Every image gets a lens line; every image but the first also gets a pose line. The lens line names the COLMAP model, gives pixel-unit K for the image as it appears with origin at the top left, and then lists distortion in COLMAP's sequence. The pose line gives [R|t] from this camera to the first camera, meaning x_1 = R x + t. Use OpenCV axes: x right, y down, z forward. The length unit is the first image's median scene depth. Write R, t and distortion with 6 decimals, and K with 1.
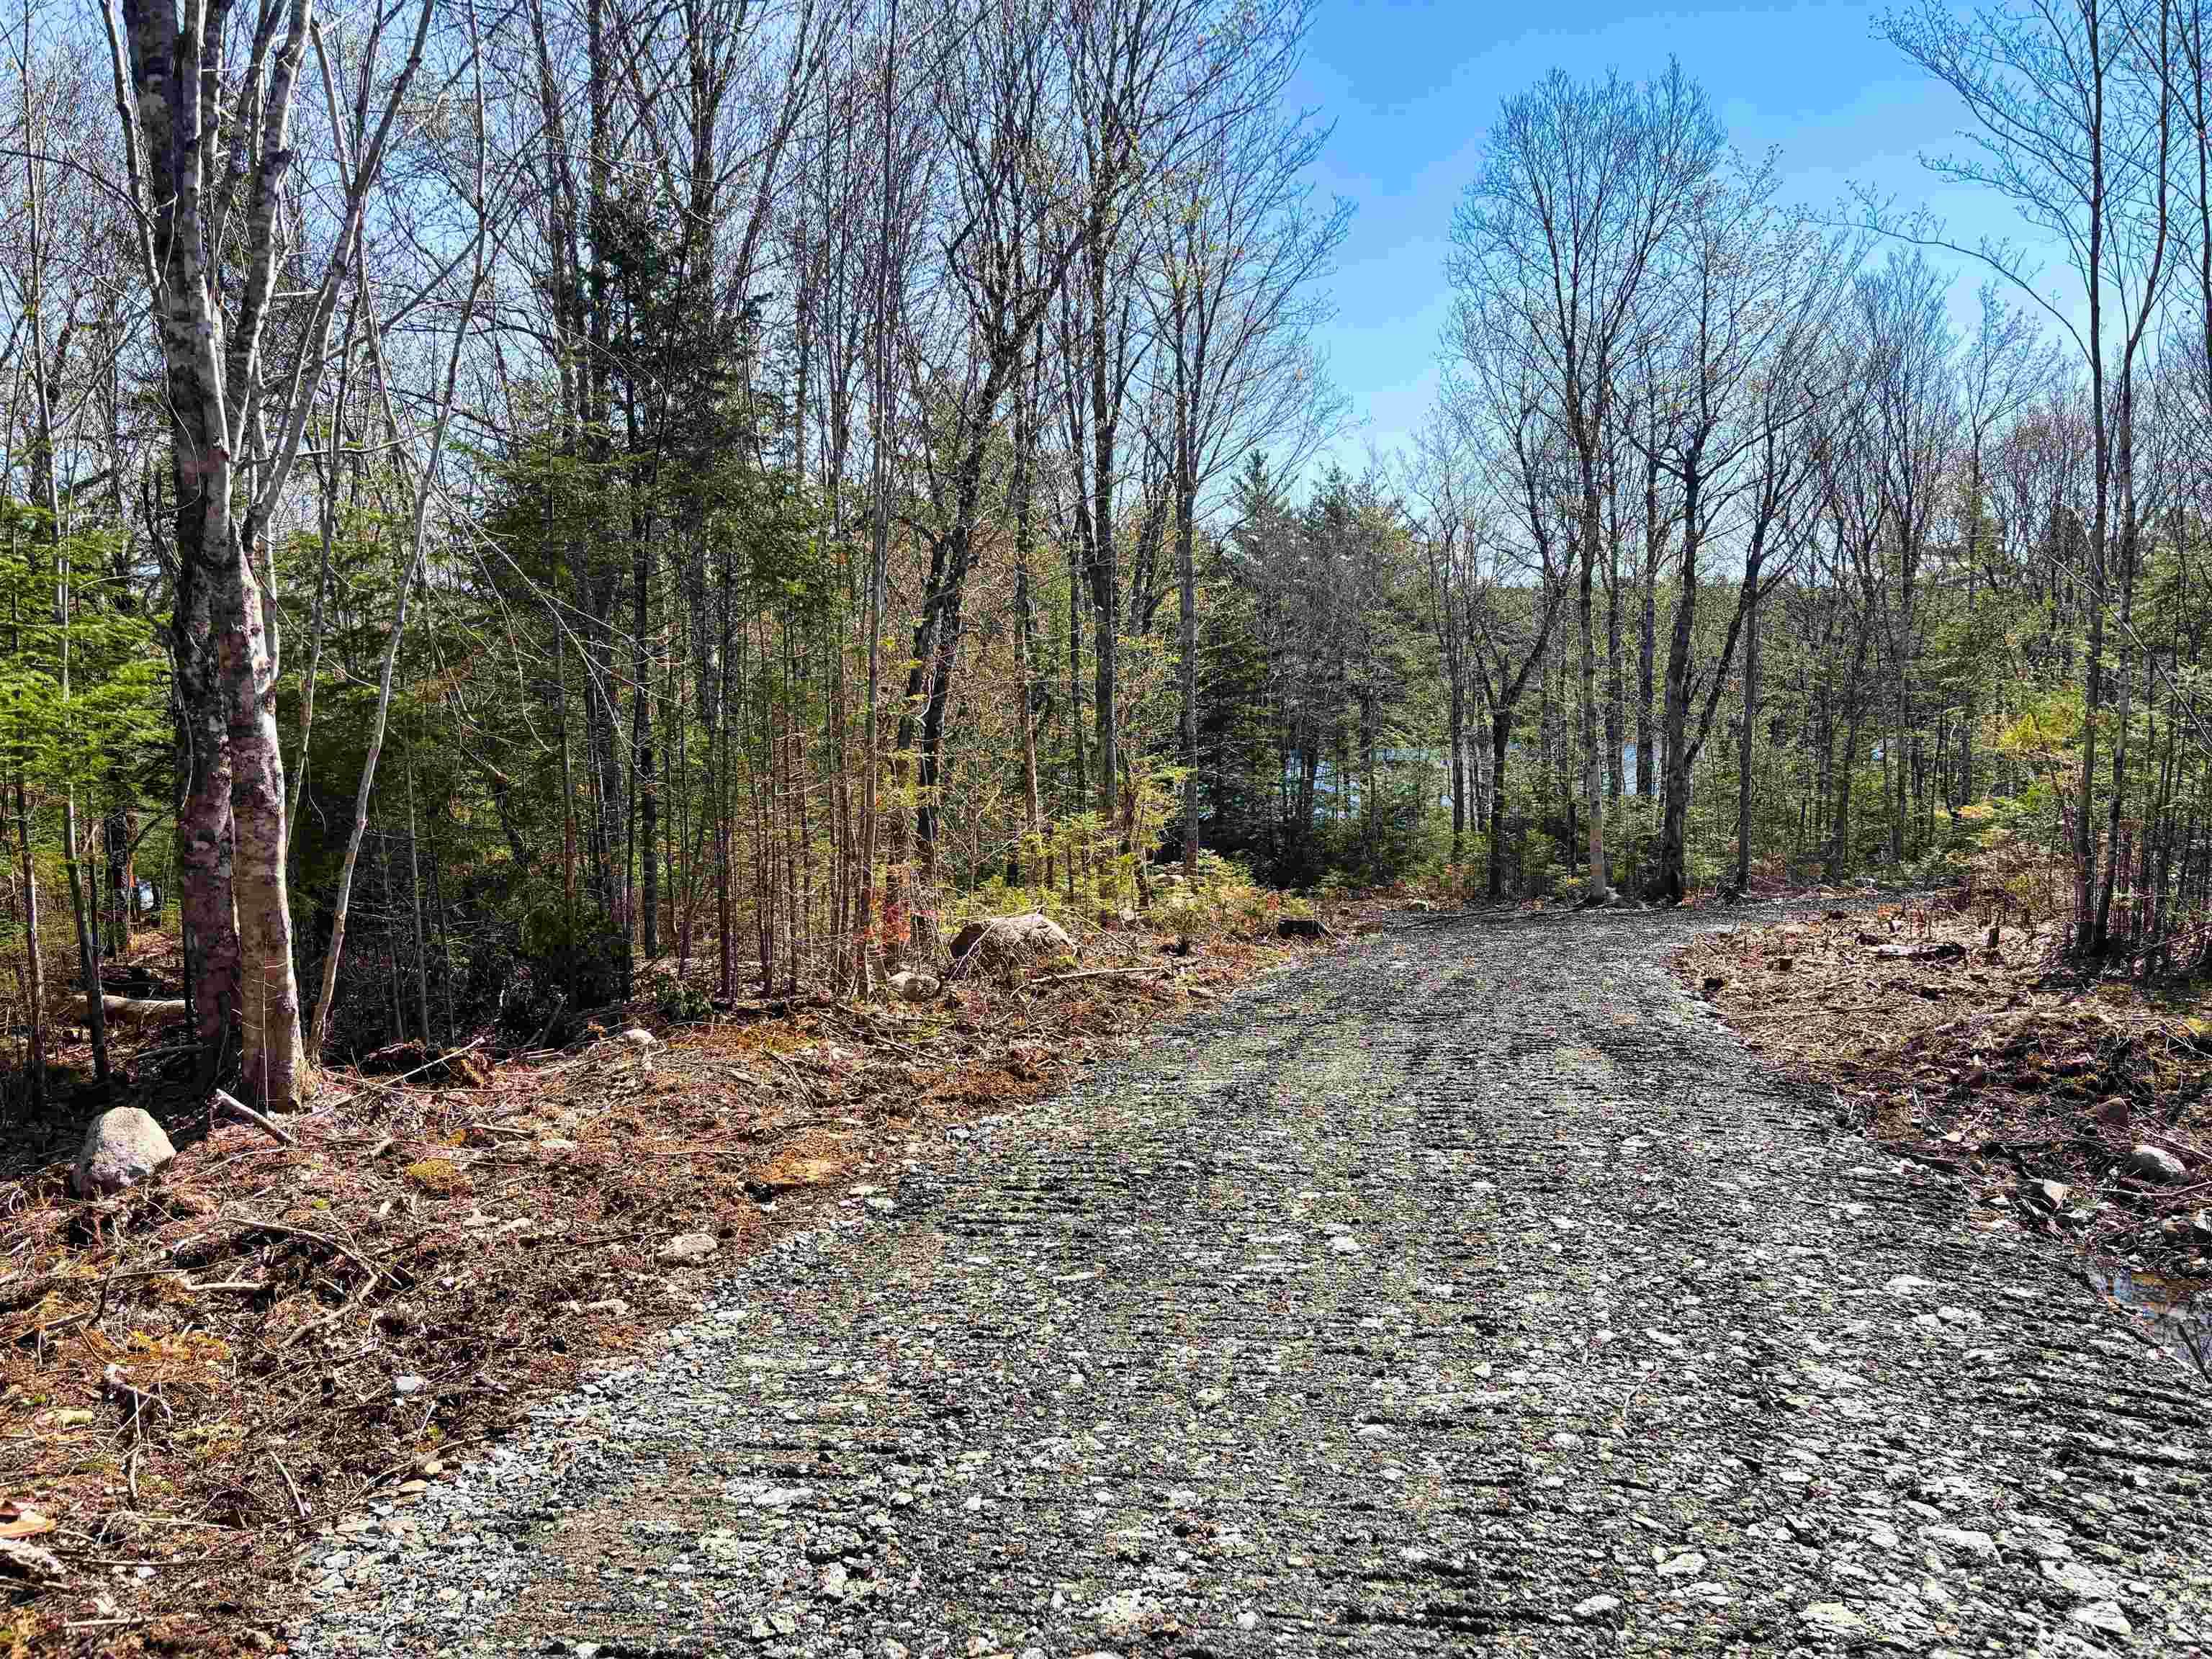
lens RADIAL K [[1662.4, 0, 1106.0], [0, 1662.4, 829.5], [0, 0, 1]] dist [0.064252, -0.081632]
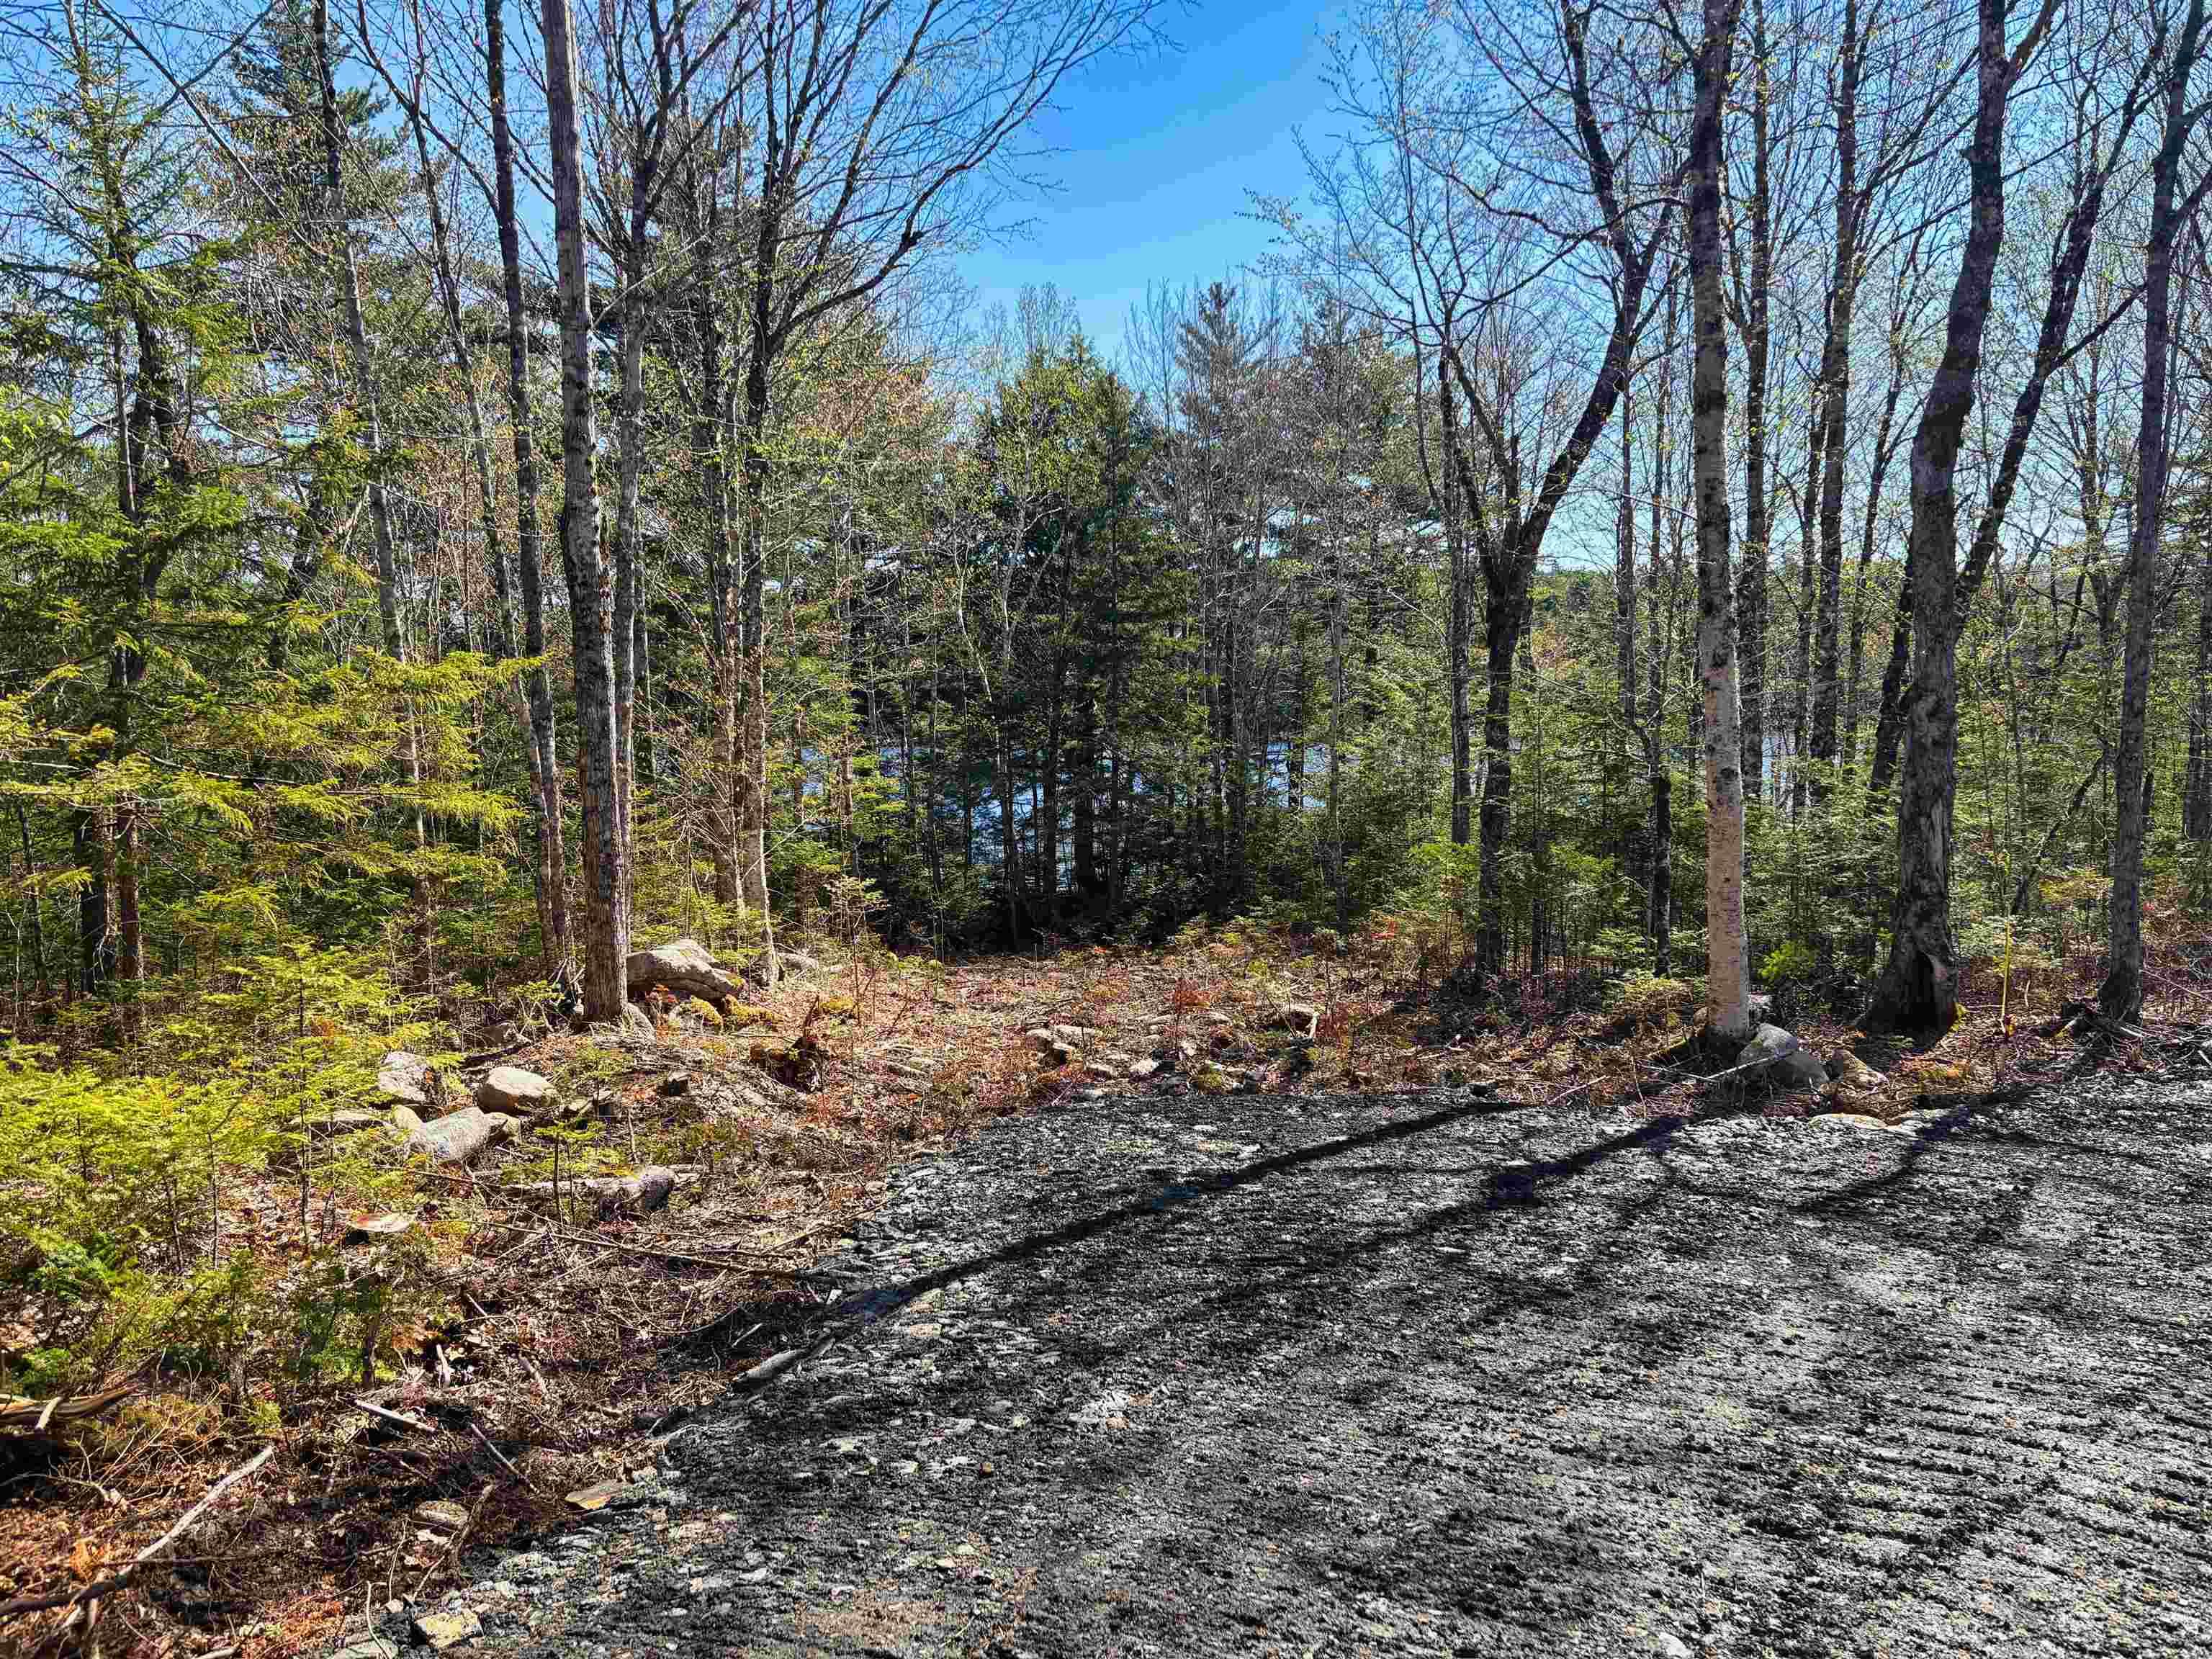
lens RADIAL K [[1662.4, 0, 1106.0], [0, 1662.4, 829.5], [0, 0, 1]] dist [0.064252, -0.081632]
pose [[0.997998, 0.011475, -0.062195, 0.147489], [-0.011628, 0.999930, -0.002095, -0.000803], [0.062167, 0.002814, 0.998062, 0.509469]]
